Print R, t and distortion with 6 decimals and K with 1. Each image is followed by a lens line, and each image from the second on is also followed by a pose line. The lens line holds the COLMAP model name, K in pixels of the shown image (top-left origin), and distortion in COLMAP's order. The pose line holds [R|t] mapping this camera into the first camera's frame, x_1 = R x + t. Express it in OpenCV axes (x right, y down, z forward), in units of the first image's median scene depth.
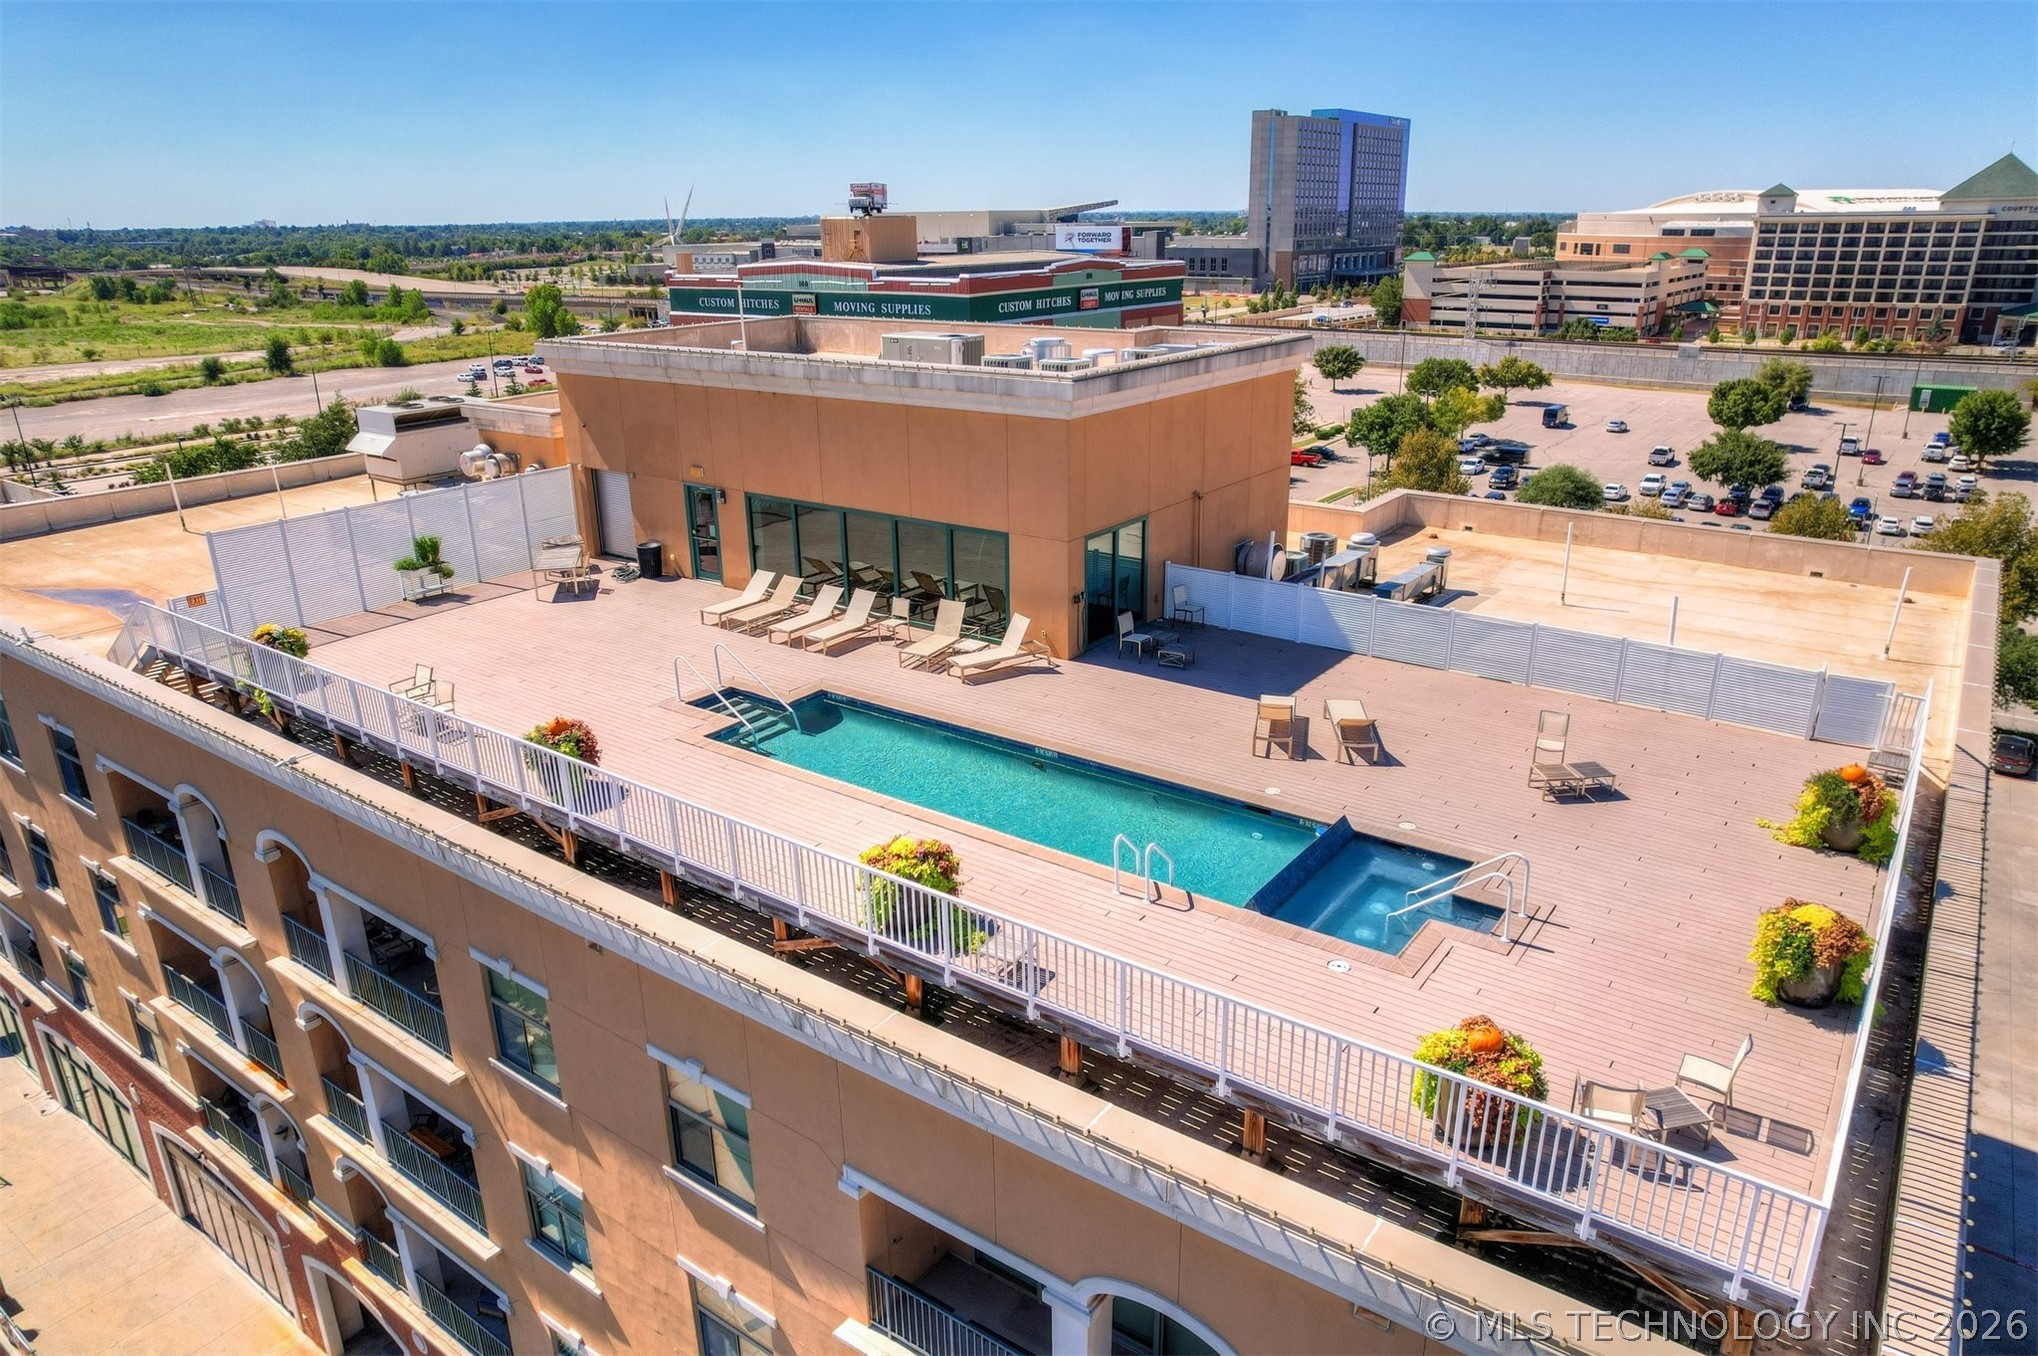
lens RADIAL K [[1311.6, 0, 1031.3], [0, 1311.6, 680.9], [0, 0, 1]] dist [-0.084542, 0.081359]
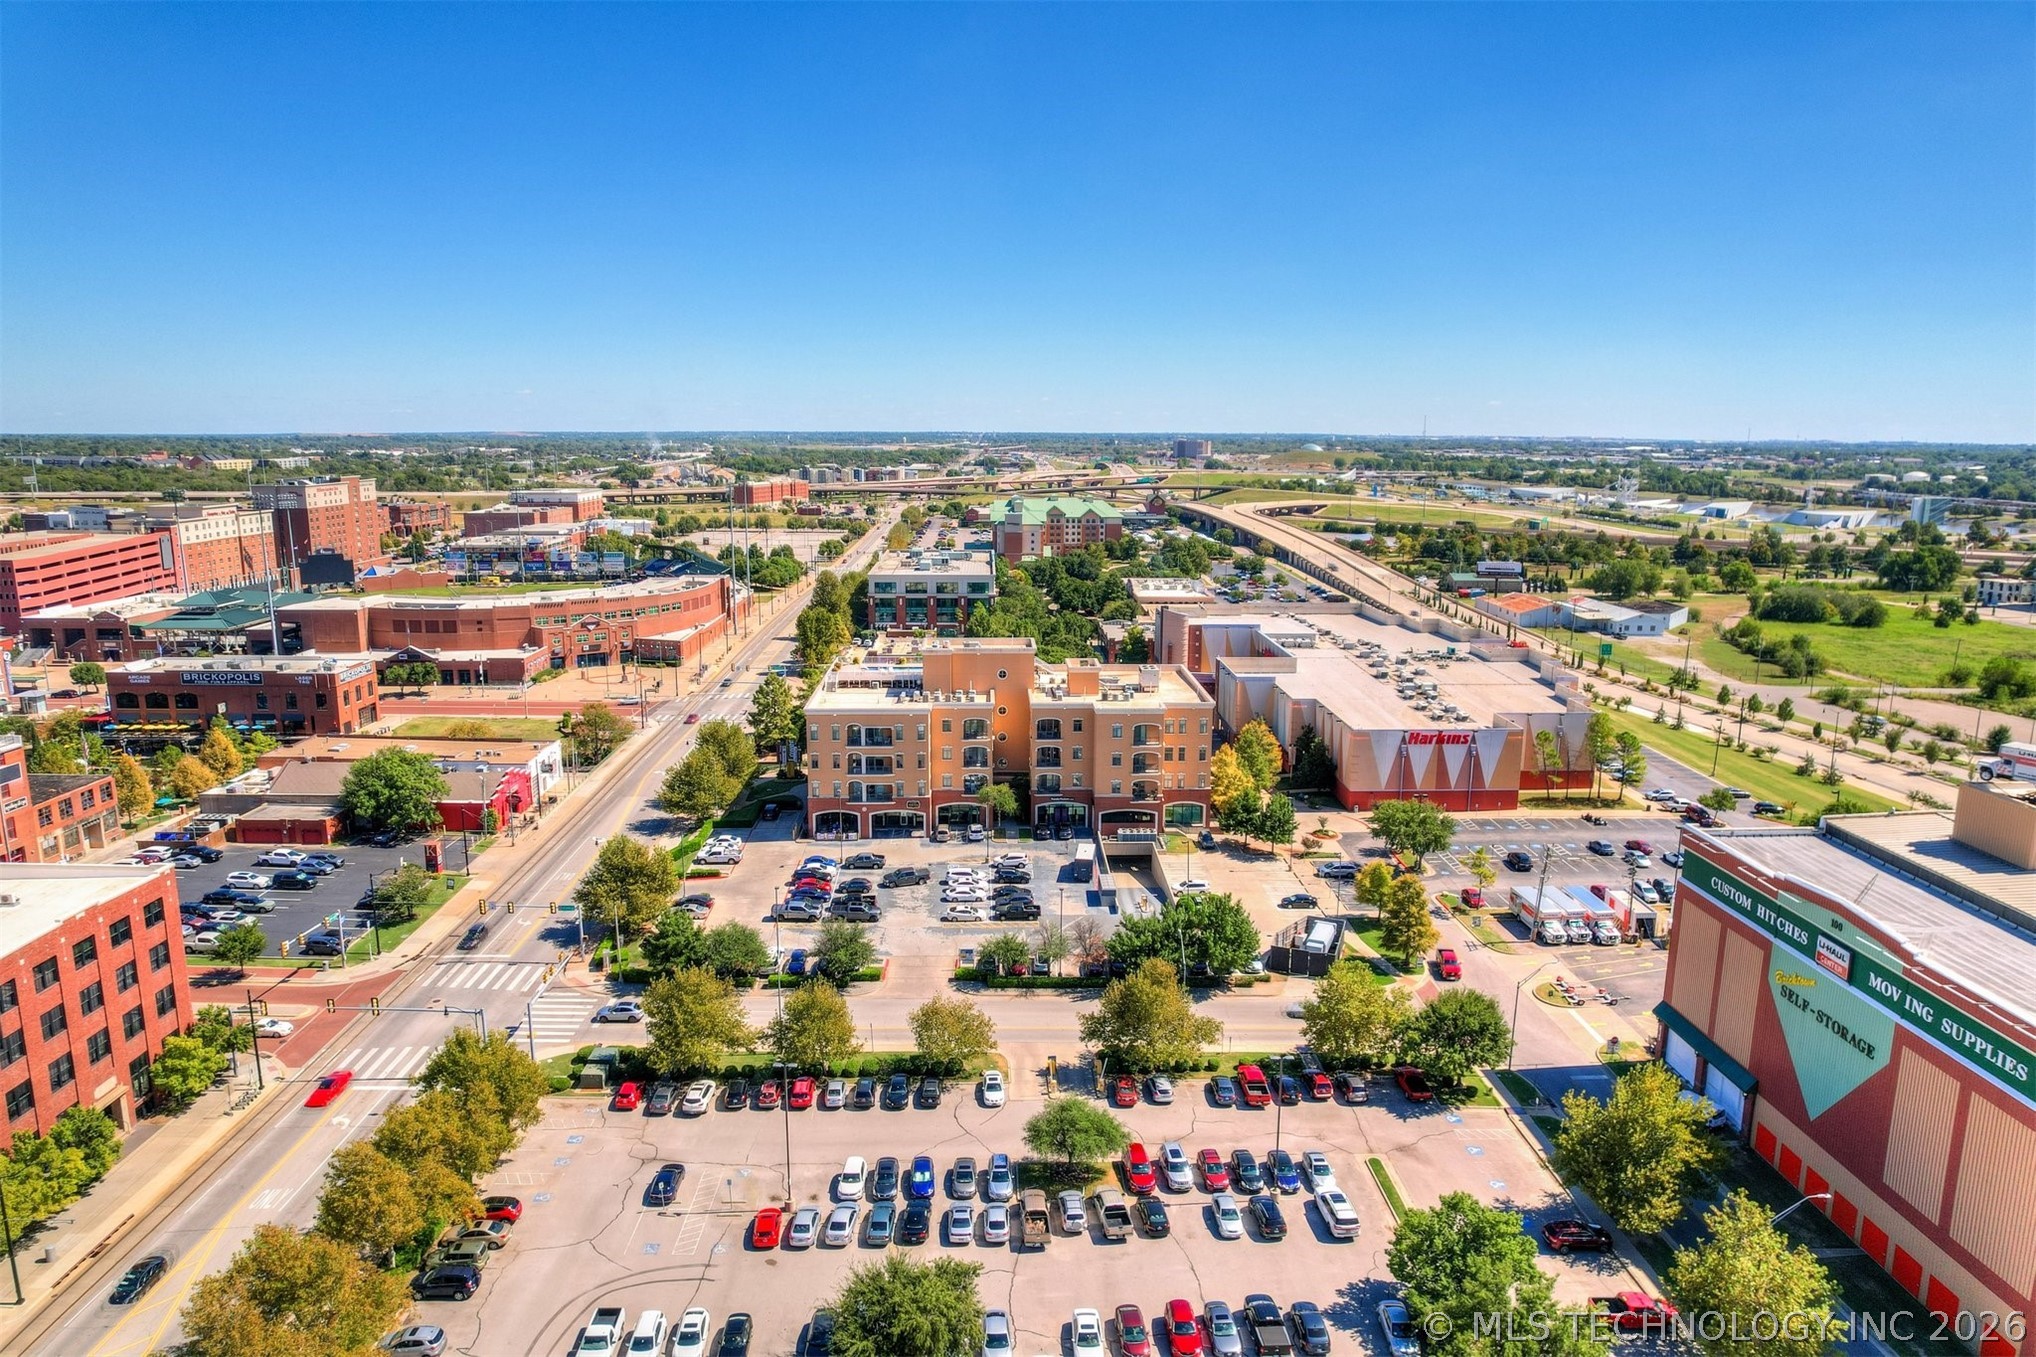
lens RADIAL K [[1301.3, 0, 1029.5], [0, 1301.3, 678.0], [0, 0, 1]] dist [-0.081987, 0.076122]
pose [[-0.790617, 0.120303, -0.600376, 0.445358], [-0.204702, 0.872163, 0.444329, -0.378914], [0.577080, 0.474192, -0.664921, 0.696036]]
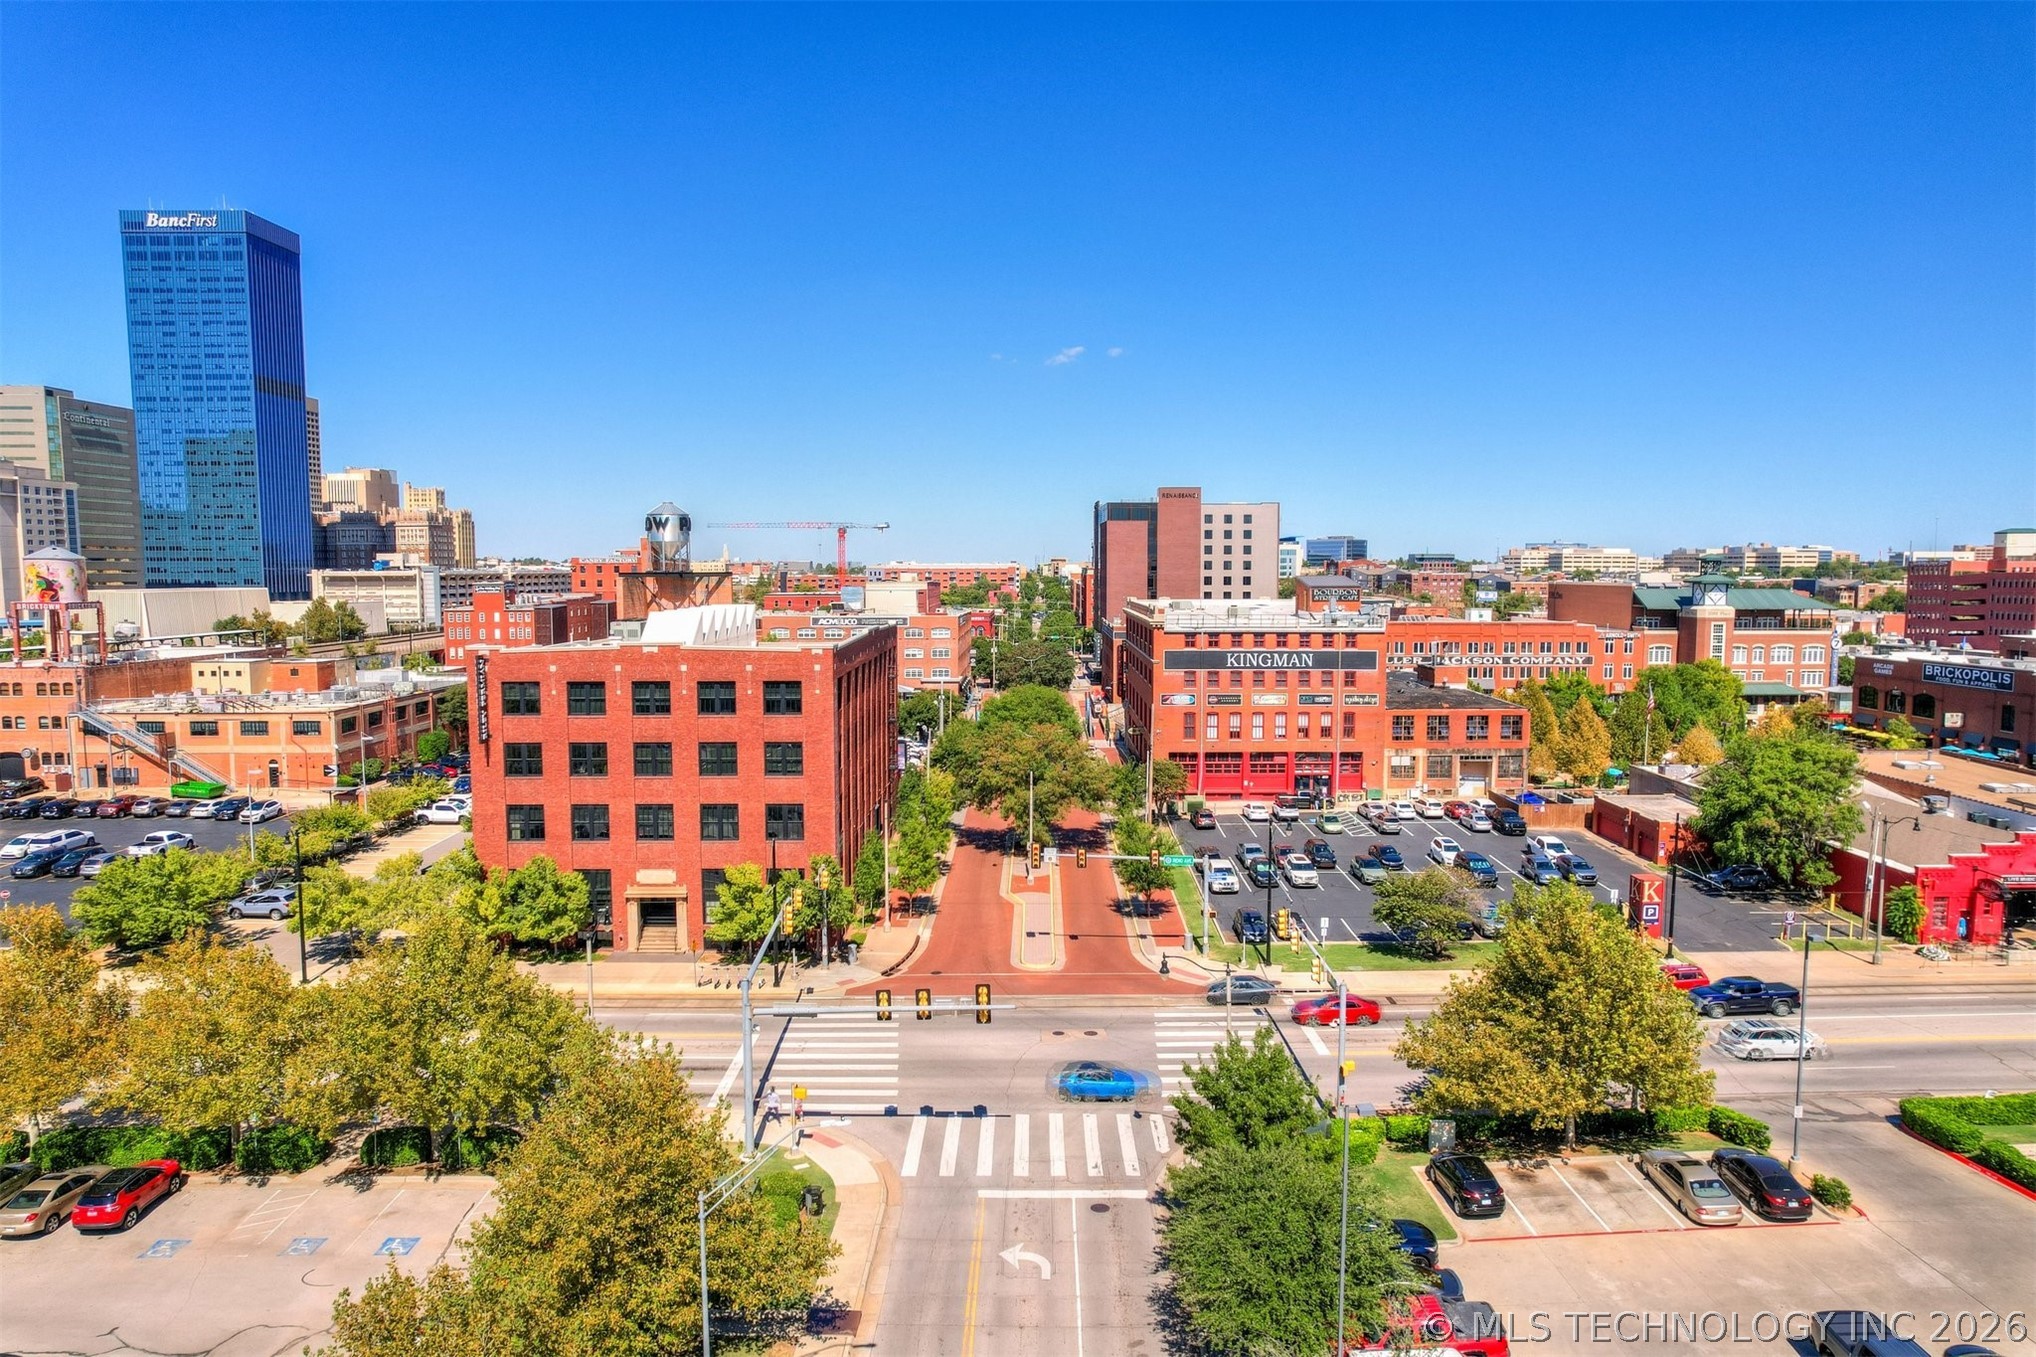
lens RADIAL K [[1301.3, 0, 1029.5], [0, 1301.3, 678.0], [0, 0, 1]] dist [-0.081987, 0.076122]
pose [[-0.603357, -0.055747, 0.795520, 0.118838], [0.276043, 0.921285, 0.273923, -0.122603], [-0.748172, 0.384871, -0.540475, 0.390381]]
